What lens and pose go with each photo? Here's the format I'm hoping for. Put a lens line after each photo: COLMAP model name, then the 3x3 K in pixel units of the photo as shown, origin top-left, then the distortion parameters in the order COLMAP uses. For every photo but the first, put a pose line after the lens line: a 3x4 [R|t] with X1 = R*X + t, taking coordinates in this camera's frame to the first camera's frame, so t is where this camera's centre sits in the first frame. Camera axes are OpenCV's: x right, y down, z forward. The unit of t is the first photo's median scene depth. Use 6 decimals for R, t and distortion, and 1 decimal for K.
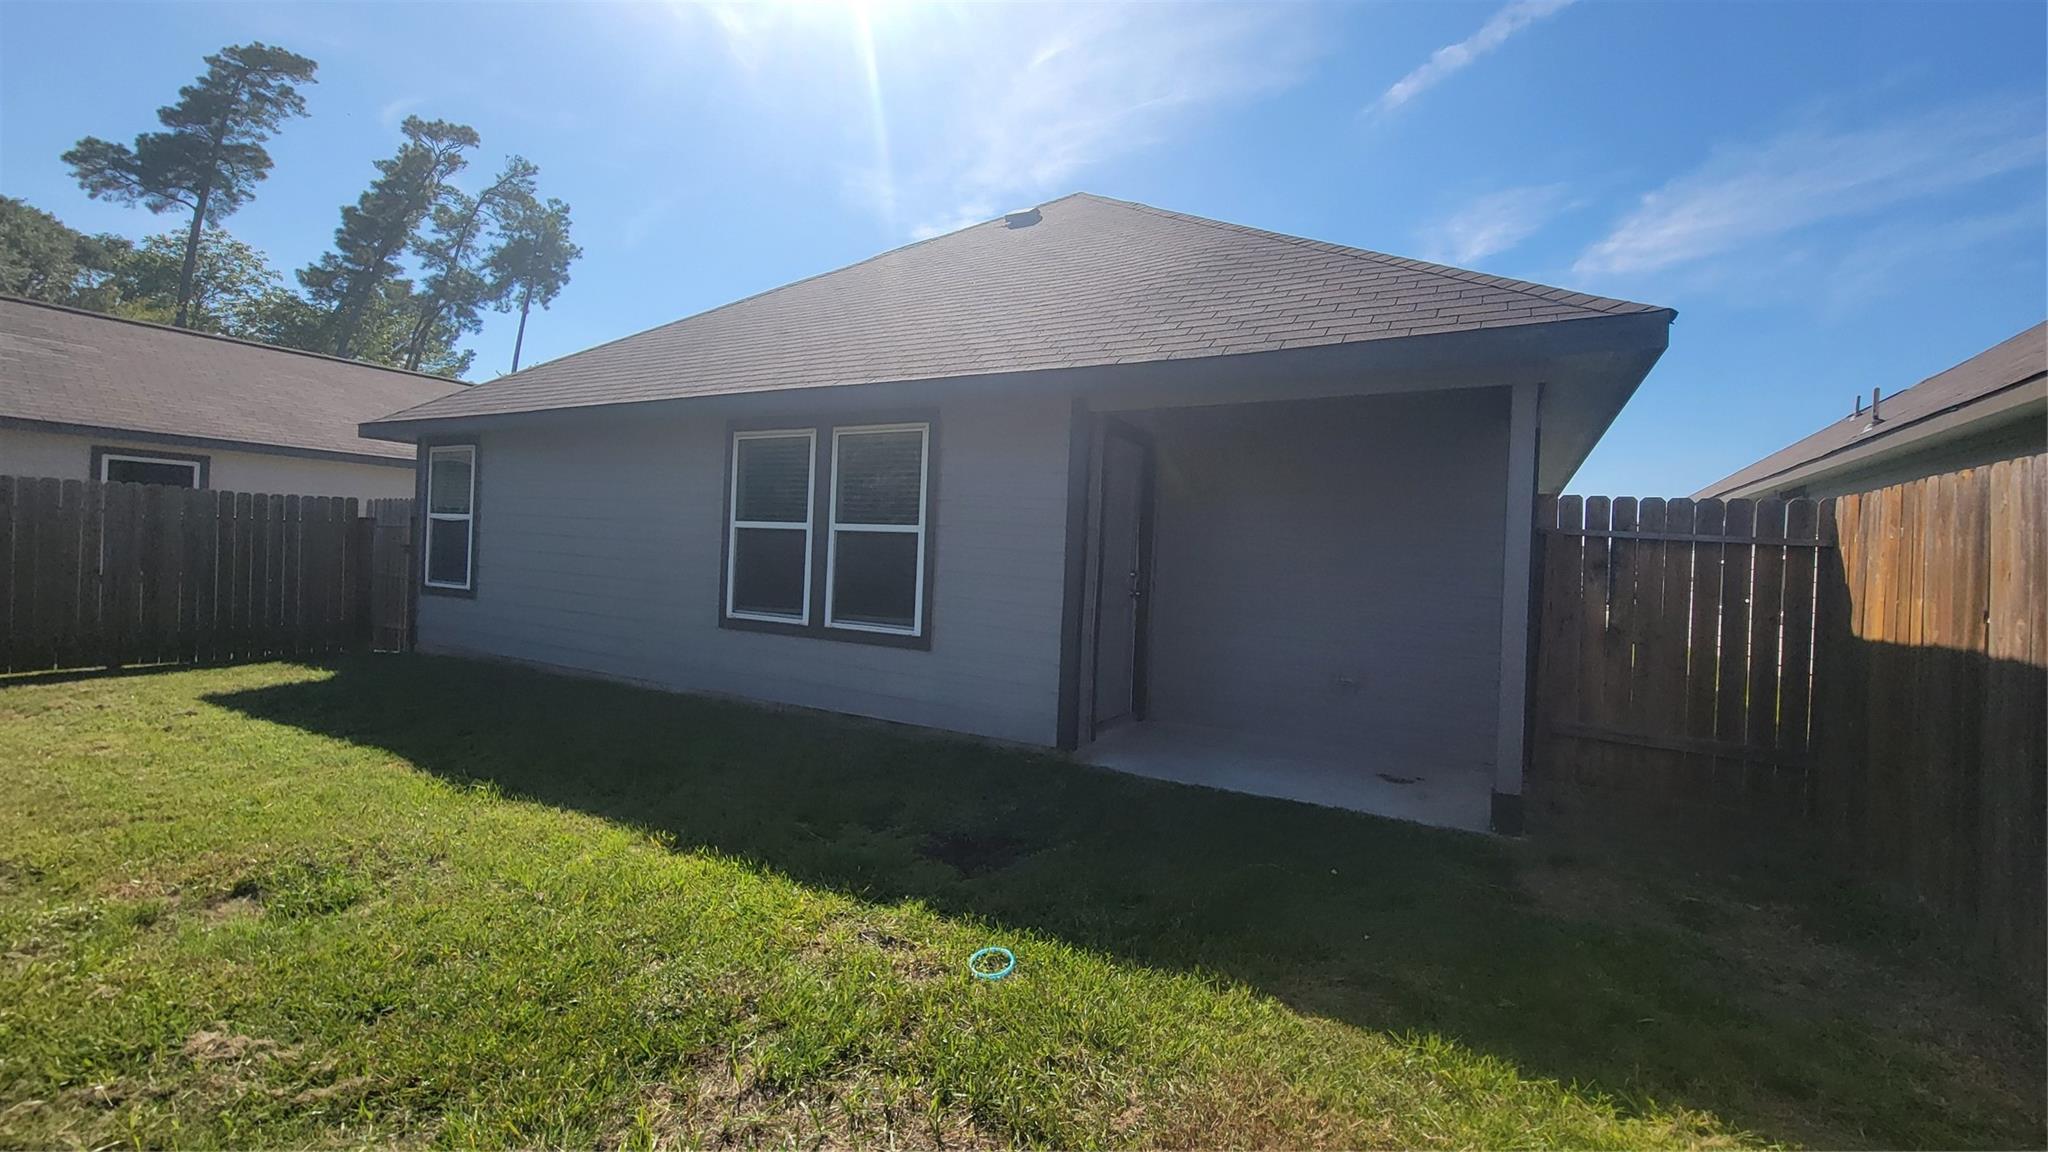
lens RADIAL K [[832.4, 0, 1036.0], [0, 832.4, 559.3], [0, 0, 1]] dist [-0.001470, 0.000277]
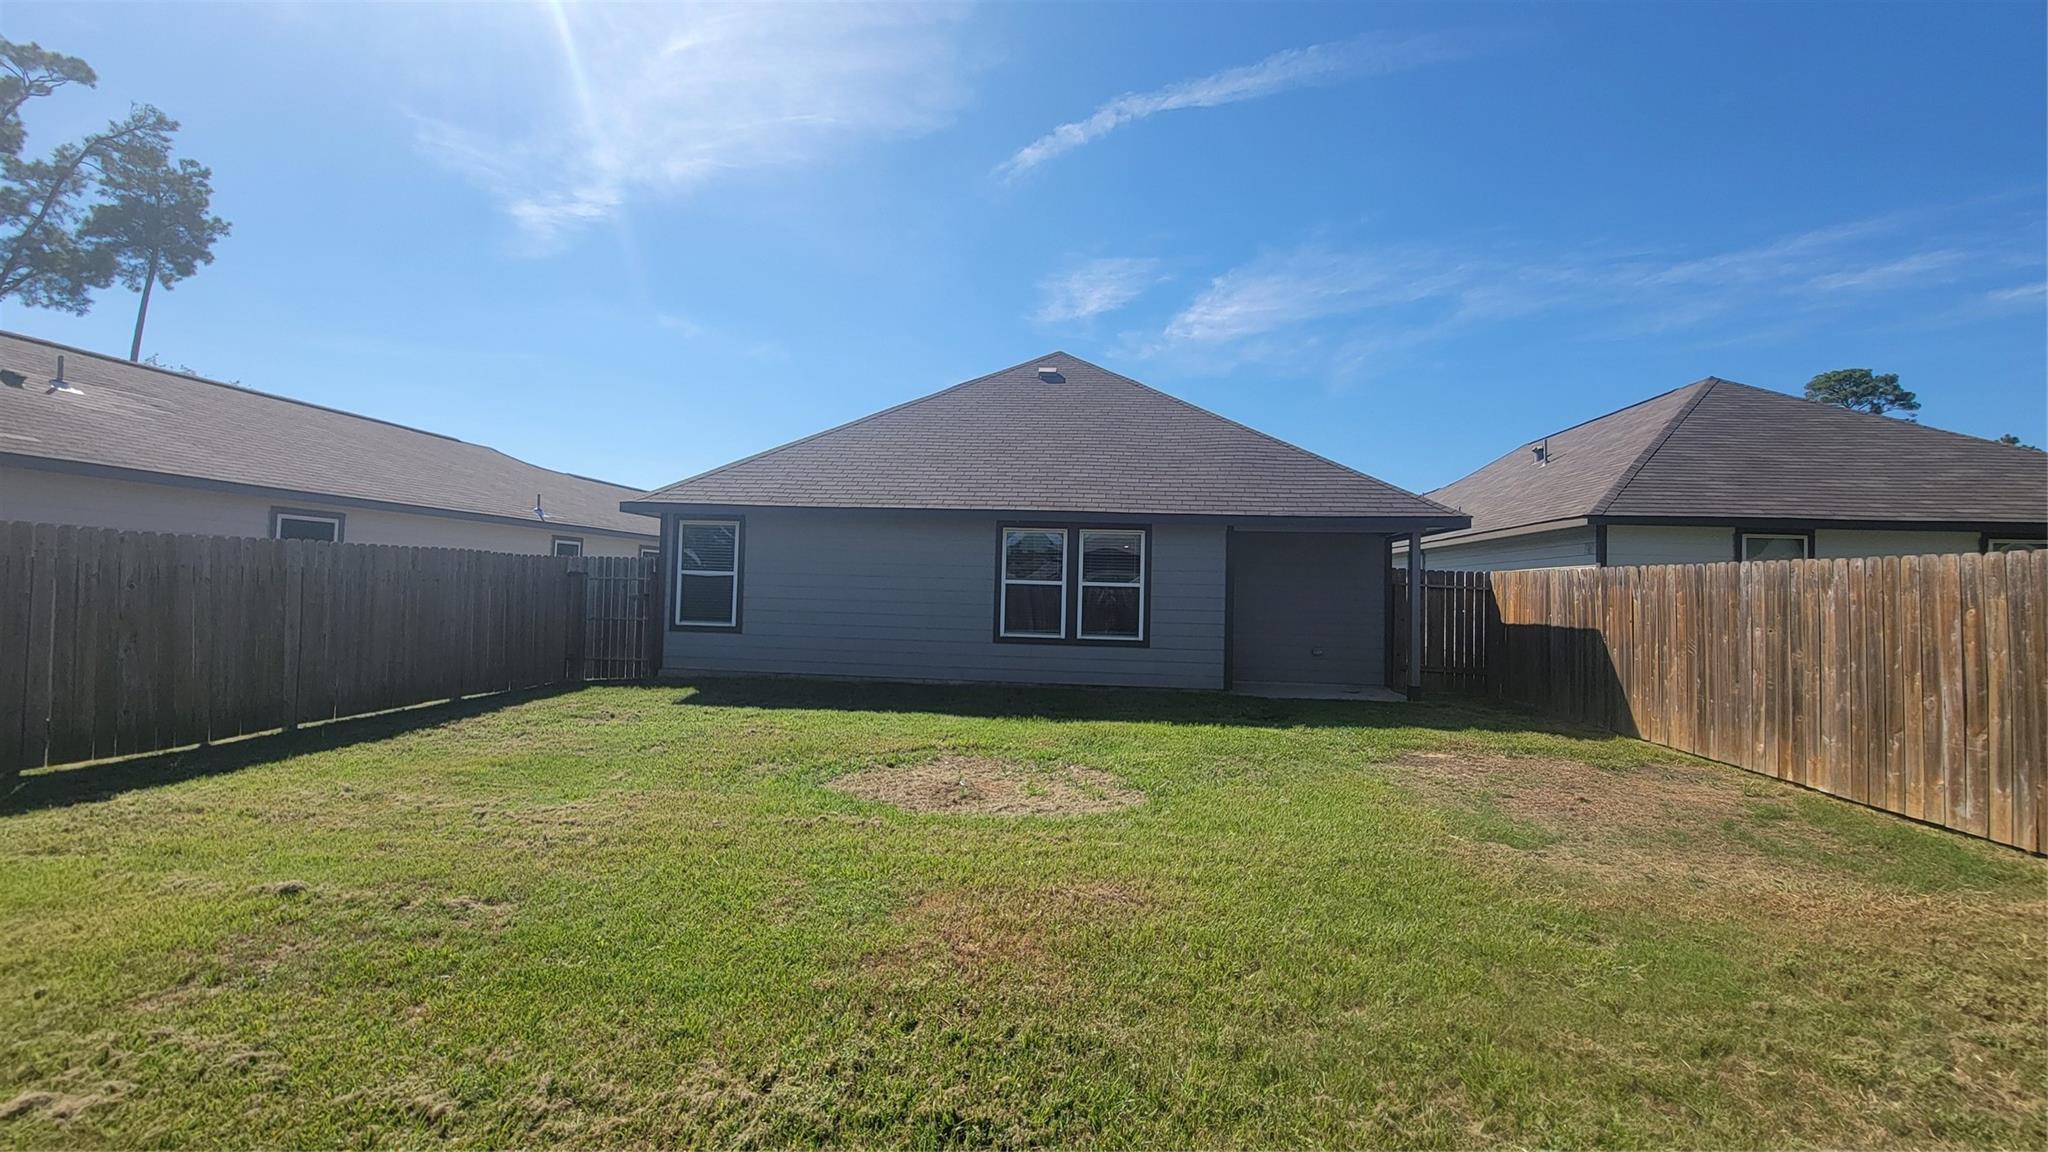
lens RADIAL K [[843.0, 0, 1027.9], [0, 843.0, 563.0], [0, 0, 1]] dist [-0.006638, -0.000049]
pose [[0.914999, -0.002846, 0.403446, -0.161176], [0.011315, 0.999763, -0.018609, -0.007444], [-0.403298, 0.021592, 0.914814, -0.094703]]
